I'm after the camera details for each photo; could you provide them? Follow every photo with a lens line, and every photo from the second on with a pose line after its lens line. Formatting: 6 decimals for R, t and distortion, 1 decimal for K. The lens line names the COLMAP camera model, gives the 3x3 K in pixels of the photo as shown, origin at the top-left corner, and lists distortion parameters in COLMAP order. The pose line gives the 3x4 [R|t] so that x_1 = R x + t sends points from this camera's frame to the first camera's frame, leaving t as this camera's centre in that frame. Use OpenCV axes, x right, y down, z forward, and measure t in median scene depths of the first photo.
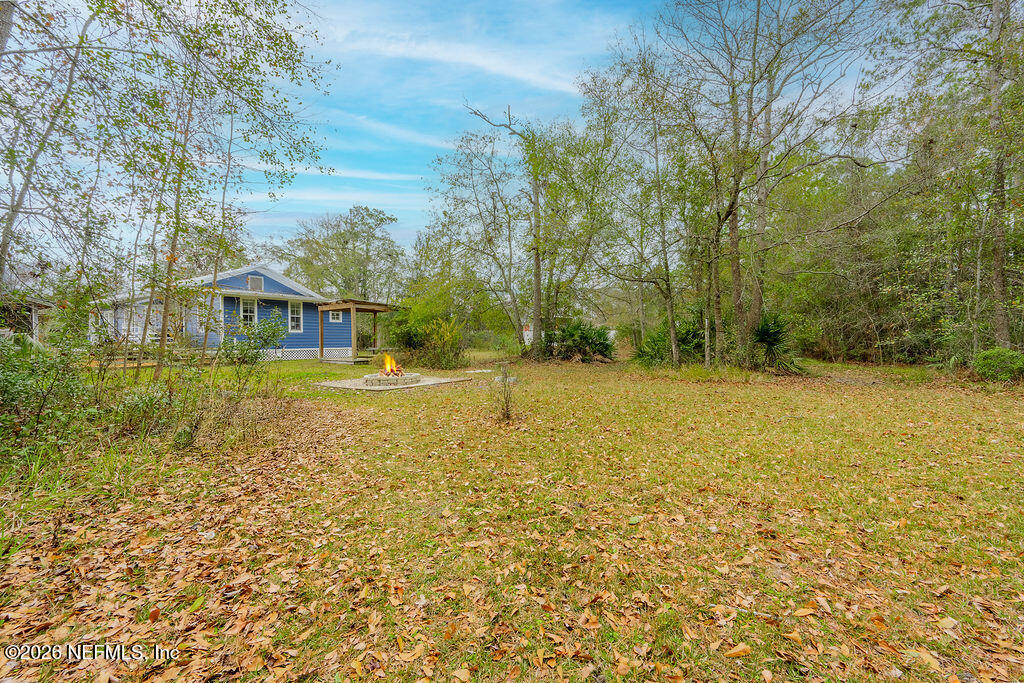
lens RADIAL K [[402.5, 0, 512.9], [0, 402.5, 338.2], [0, 0, 1]] dist [-0.003966, 0.000735]
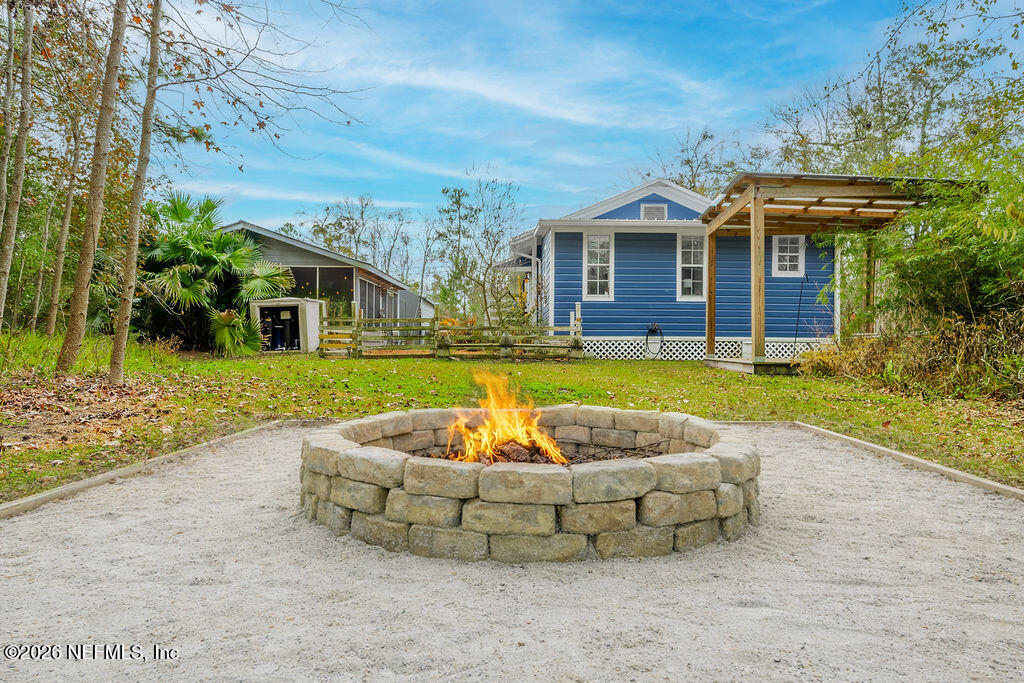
lens RADIAL K [[614.9, 0, 514.2], [0, 614.9, 345.7], [0, 0, 1]] dist [0.005901, -0.000308]
pose [[0.557666, 0.013282, -0.829959, -0.073952], [-0.012422, 0.999894, 0.007655, 0.033502], [0.829972, 0.006041, 0.557772, 0.451167]]
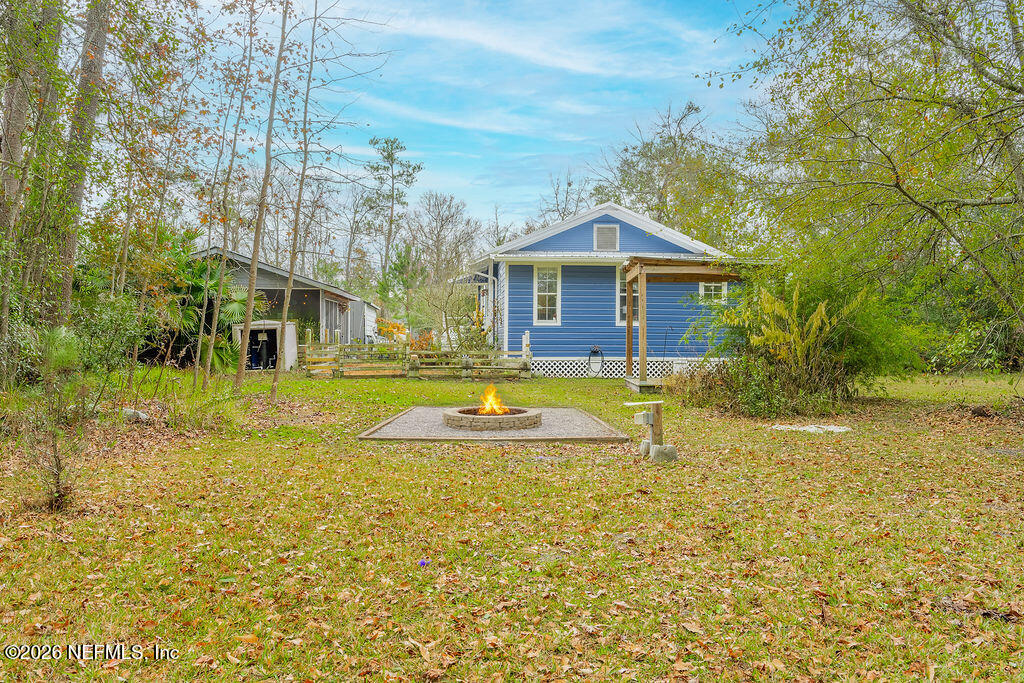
lens RADIAL K [[869.4, 0, 508.1], [0, 869.4, 337.1], [0, 0, 1]] dist [-0.019367, -0.000020]
pose [[0.599447, 0.007868, -0.800376, 0.268671], [-0.012006, 0.999928, 0.000837, 0.000818], [0.800324, 0.009107, 0.599498, 0.205952]]
